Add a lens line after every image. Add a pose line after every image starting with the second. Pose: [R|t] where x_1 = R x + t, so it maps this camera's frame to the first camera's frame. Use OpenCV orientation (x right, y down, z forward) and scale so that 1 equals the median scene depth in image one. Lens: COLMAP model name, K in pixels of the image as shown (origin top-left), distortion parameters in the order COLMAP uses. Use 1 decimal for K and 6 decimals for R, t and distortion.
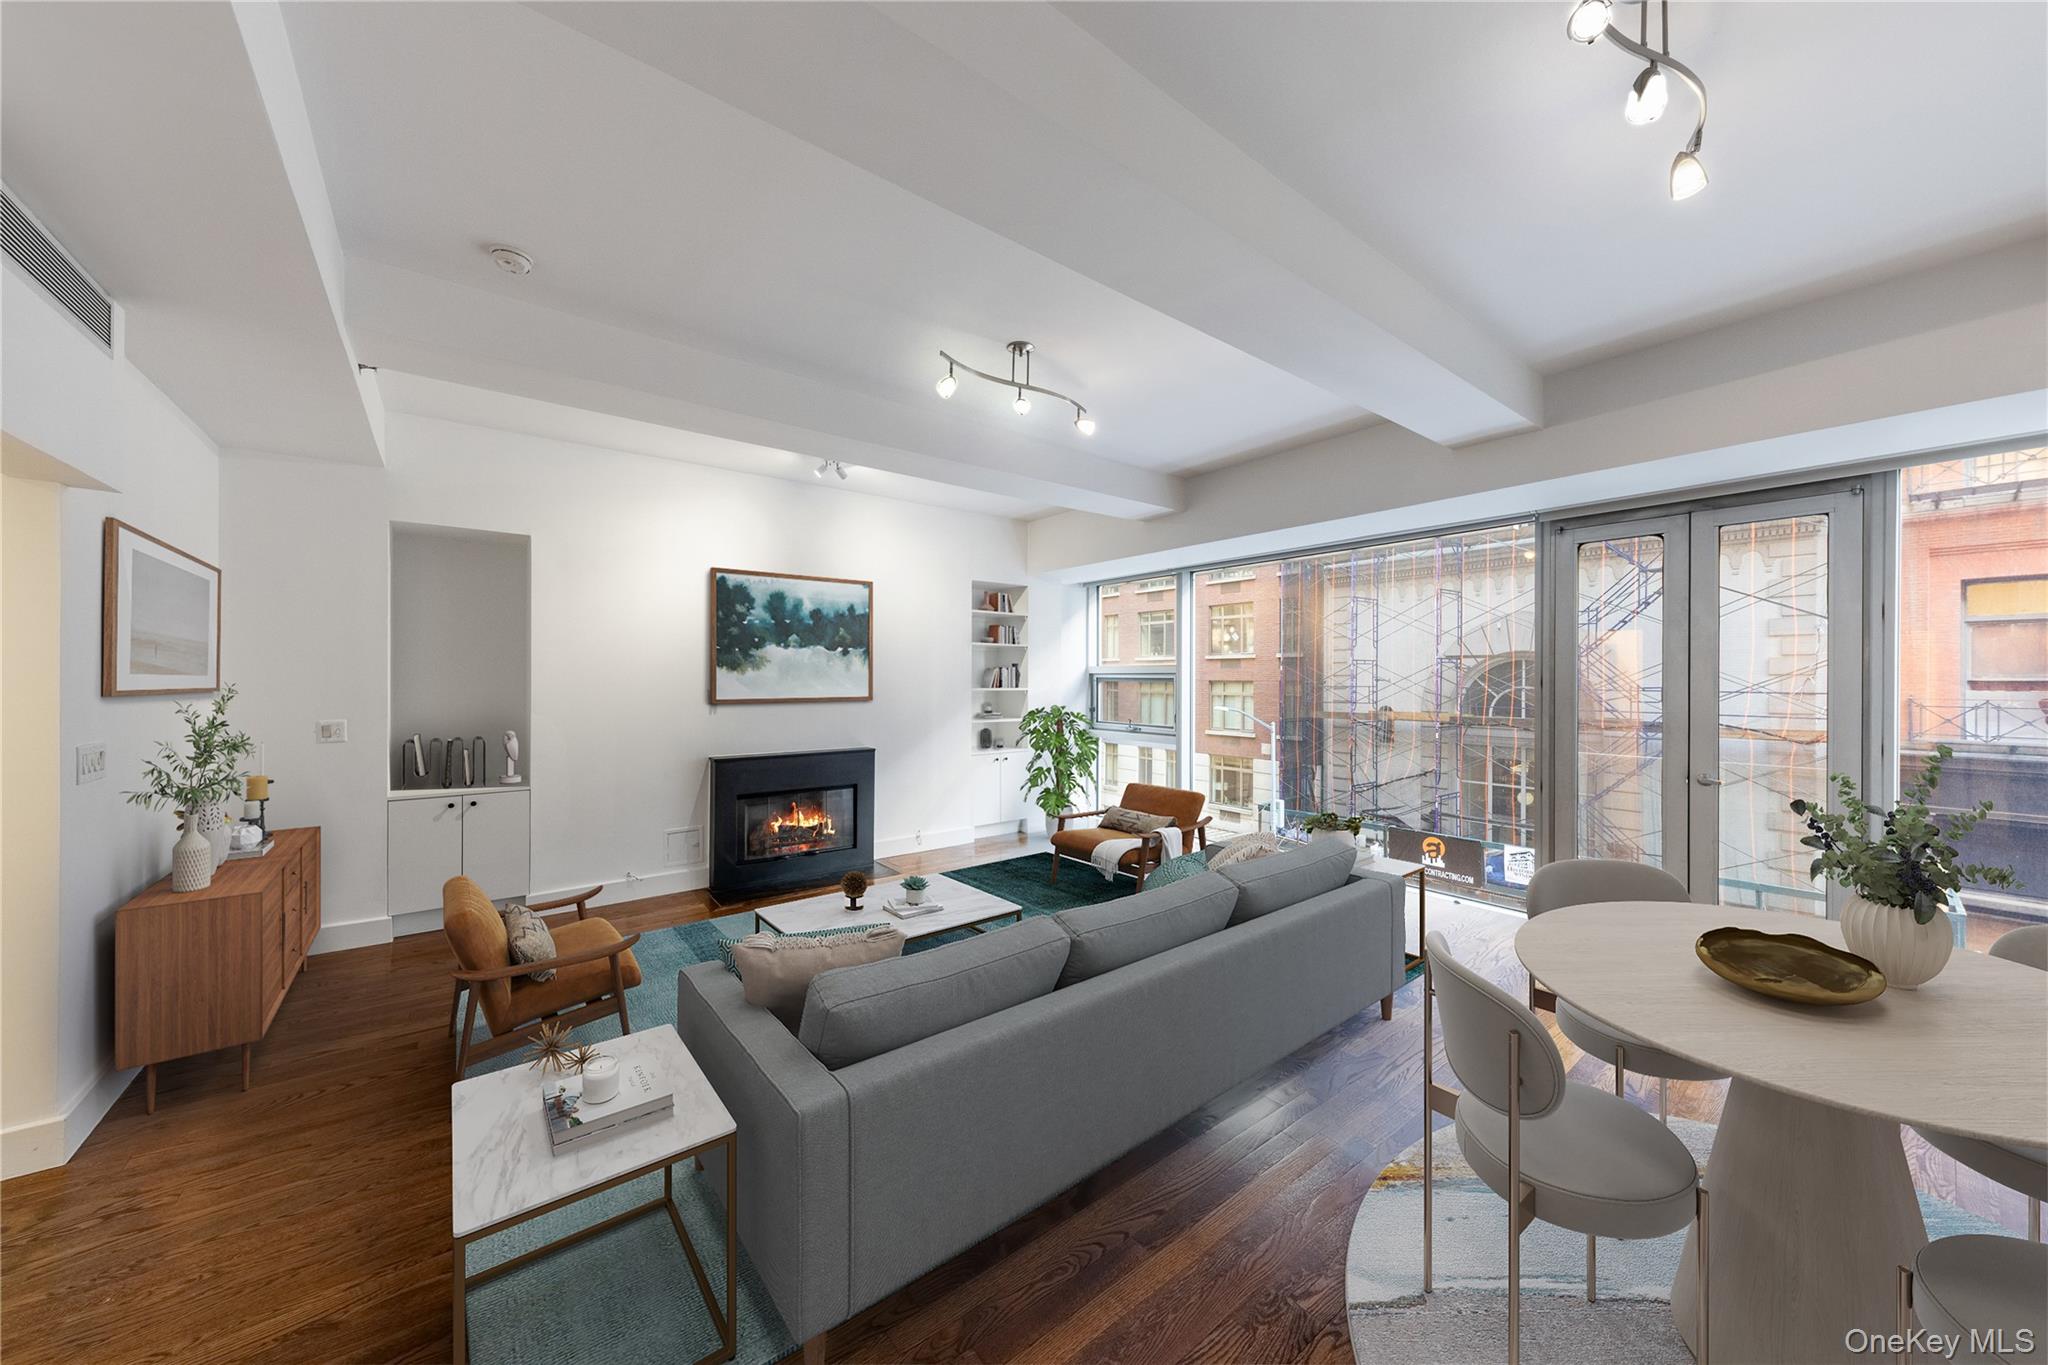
lens RADIAL K [[697.1, 0, 1024.0], [0, 697.1, 682.5], [0, 0, 1]] dist [-0.000070, 0.000007]
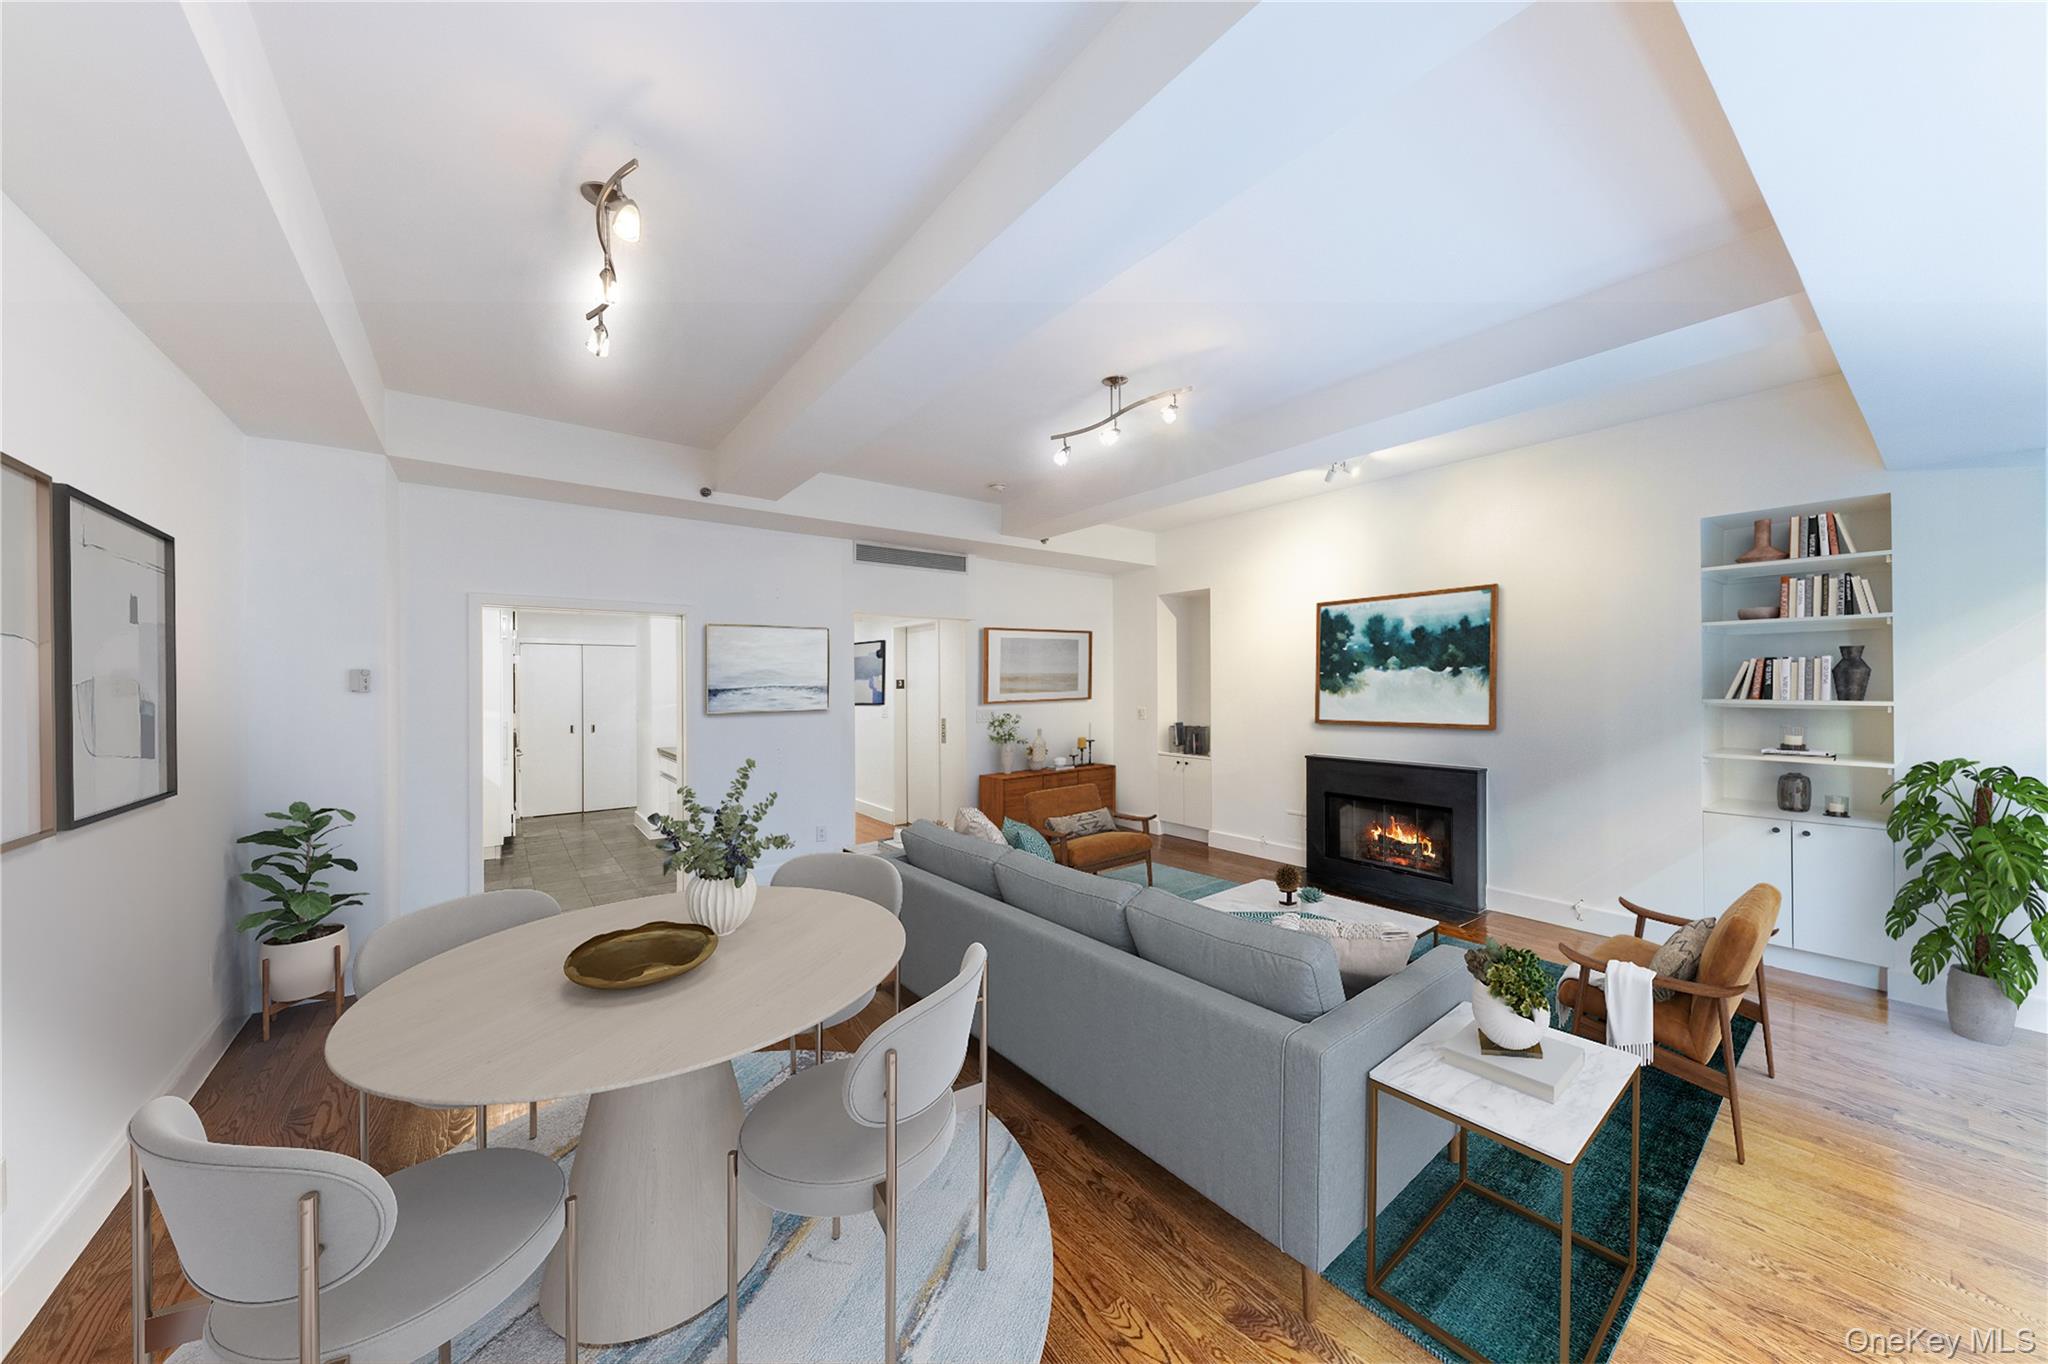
lens RADIAL K [[697.1, 0, 1024.0], [0, 697.1, 682.0], [0, 0, 1]] dist [-0.000070, 0.000007]
pose [[-0.018397, -0.007970, -0.999799, 0.624143], [-0.003844, 0.999961, -0.007901, 0.000459], [0.999823, 0.003698, -0.018427, 0.505222]]
